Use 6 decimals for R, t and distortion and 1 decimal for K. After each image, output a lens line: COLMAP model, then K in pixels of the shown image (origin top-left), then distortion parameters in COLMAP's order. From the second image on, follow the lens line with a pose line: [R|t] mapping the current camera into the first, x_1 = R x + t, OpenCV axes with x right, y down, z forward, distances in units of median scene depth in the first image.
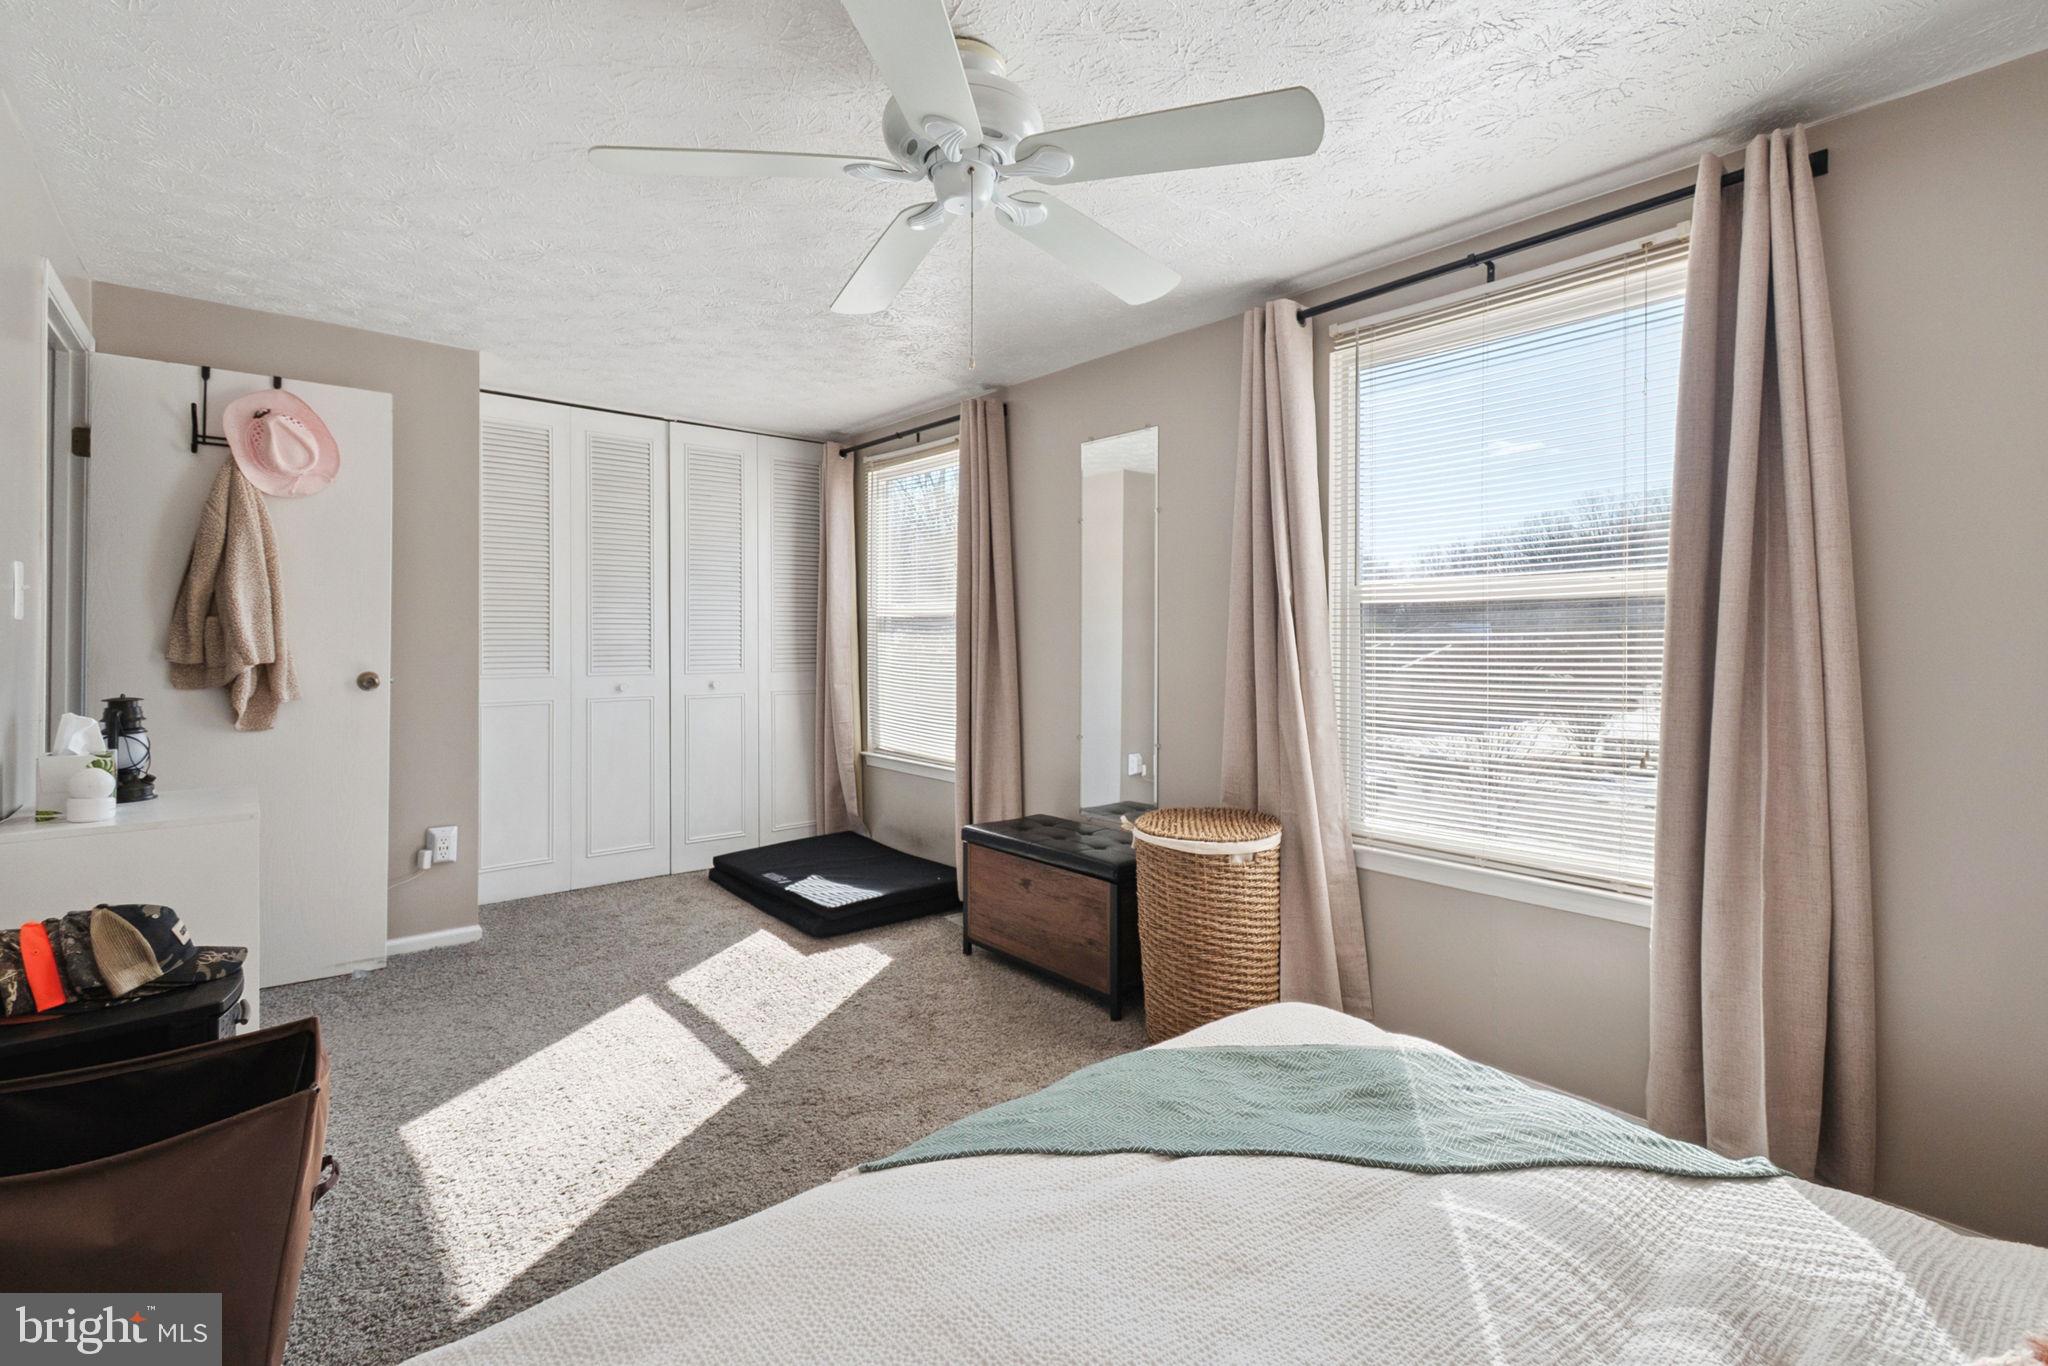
lens RADIAL K [[915.1, 0, 1026.3], [0, 915.1, 646.6], [0, 0, 1]] dist [0.008109, -0.000418]
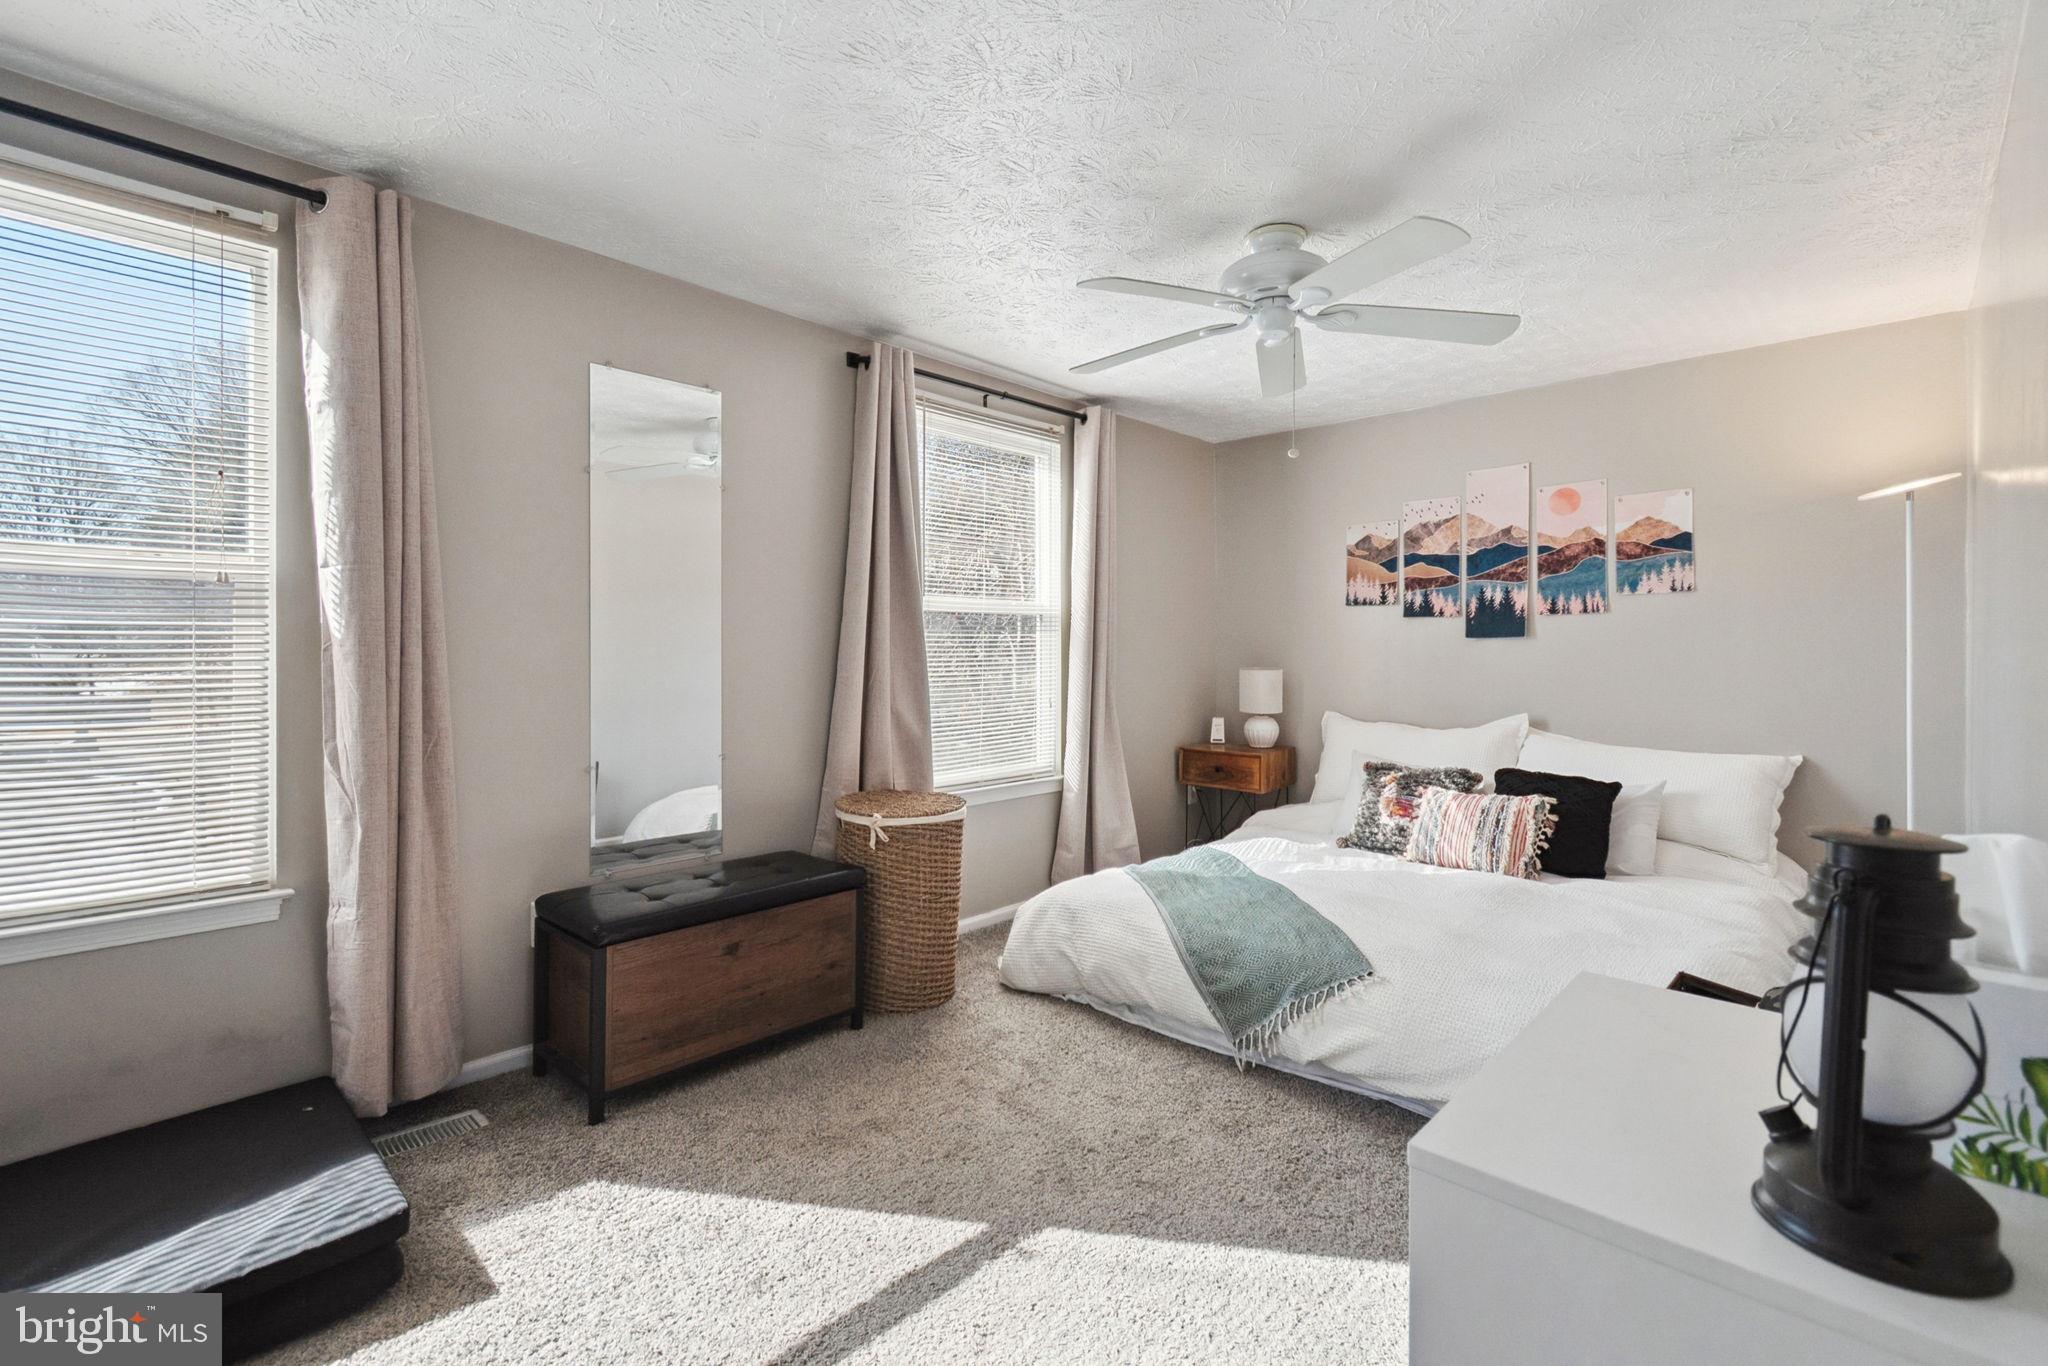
lens RADIAL K [[915.1, 0, 1026.3], [0, 915.1, 646.6], [0, 0, 1]] dist [0.008109, -0.000418]
pose [[-0.101154, 0.007979, 0.994839, -0.946839], [0.015051, 0.999866, -0.006489, 0.018026], [-0.994757, 0.014316, -0.101260, 0.990319]]
